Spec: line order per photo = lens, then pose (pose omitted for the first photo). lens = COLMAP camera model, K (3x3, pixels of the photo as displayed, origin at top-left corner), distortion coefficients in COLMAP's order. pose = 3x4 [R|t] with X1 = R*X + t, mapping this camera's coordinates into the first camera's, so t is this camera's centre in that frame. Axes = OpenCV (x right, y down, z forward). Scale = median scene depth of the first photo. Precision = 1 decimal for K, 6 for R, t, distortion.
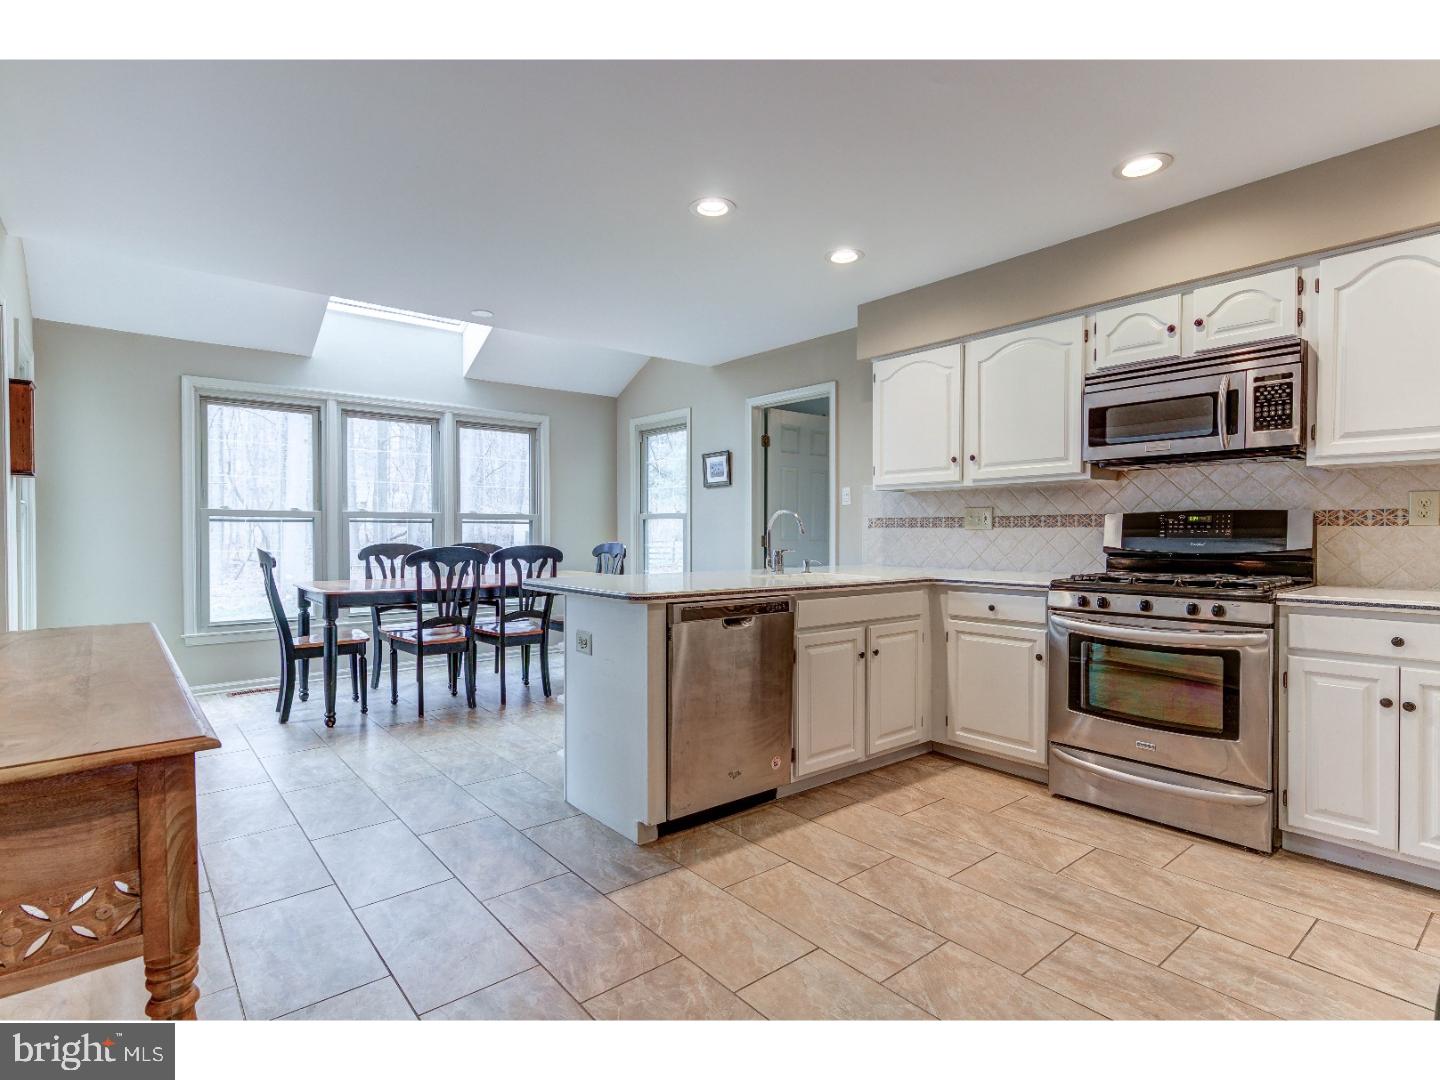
lens RADIAL K [[721.6, 0, 721.3], [0, 721.6, 539.1], [0, 0, 1]] dist [0.017227, -0.004633]
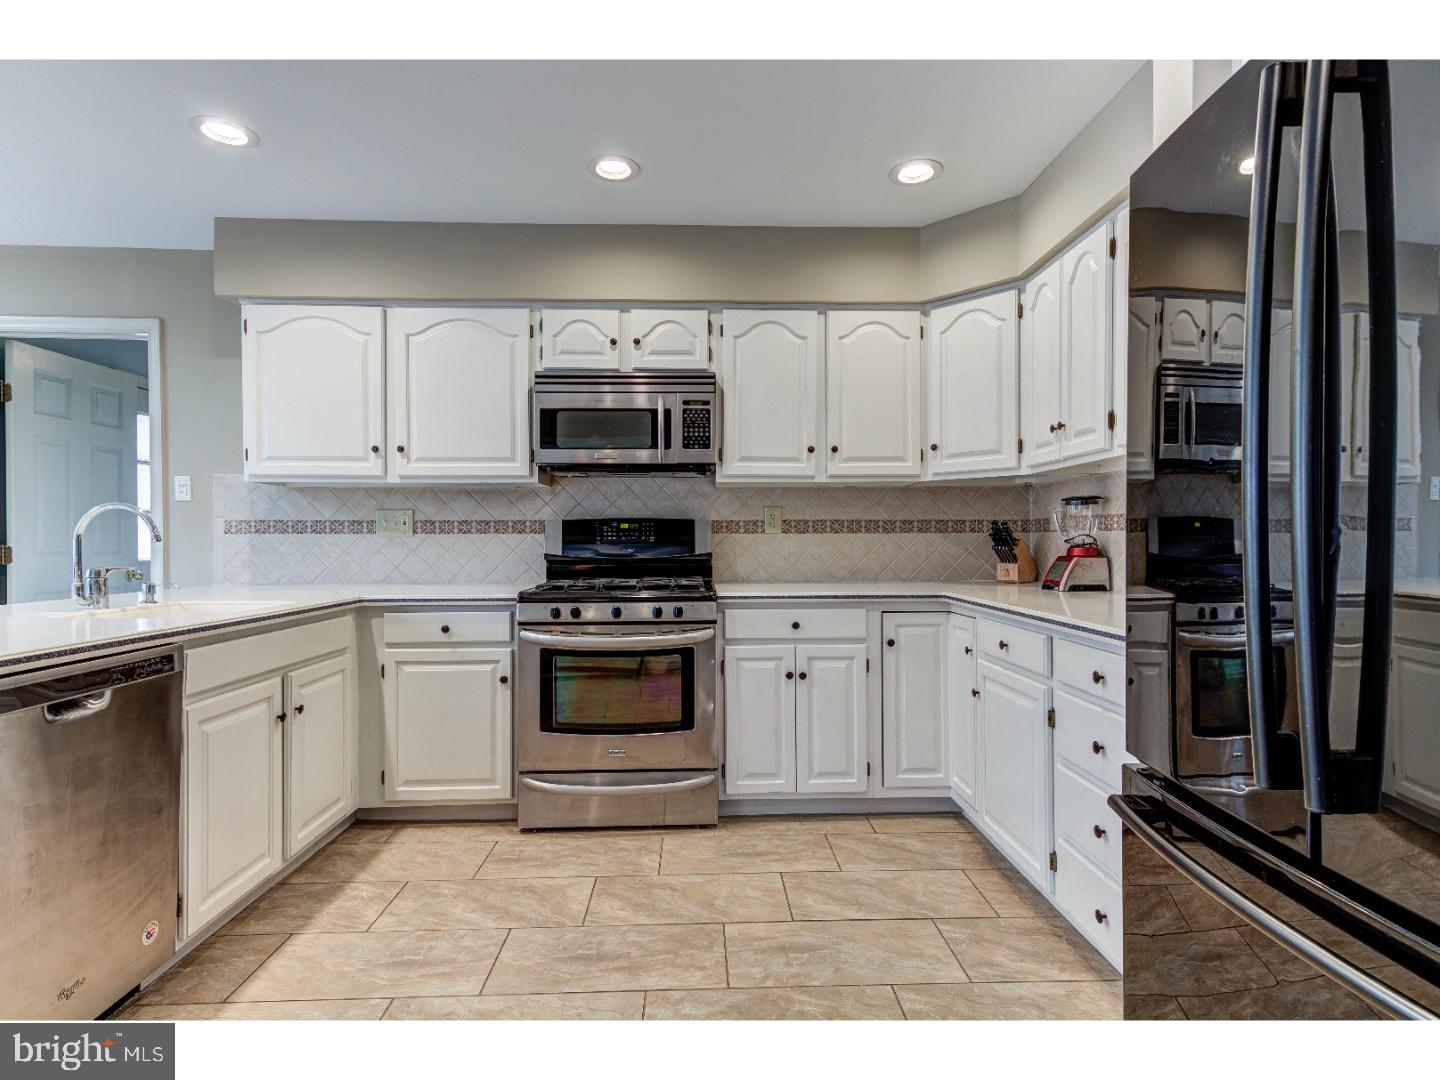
lens RADIAL K [[721.6, 0, 723.8], [0, 721.6, 542.8], [0, 0, 1]] dist [0.017227, -0.004633]
pose [[0.613603, -0.004780, 0.789600, -0.097563], [0.009783, 0.999951, -0.001549, -0.000814], [-0.789554, 0.008675, 0.613620, 0.249681]]
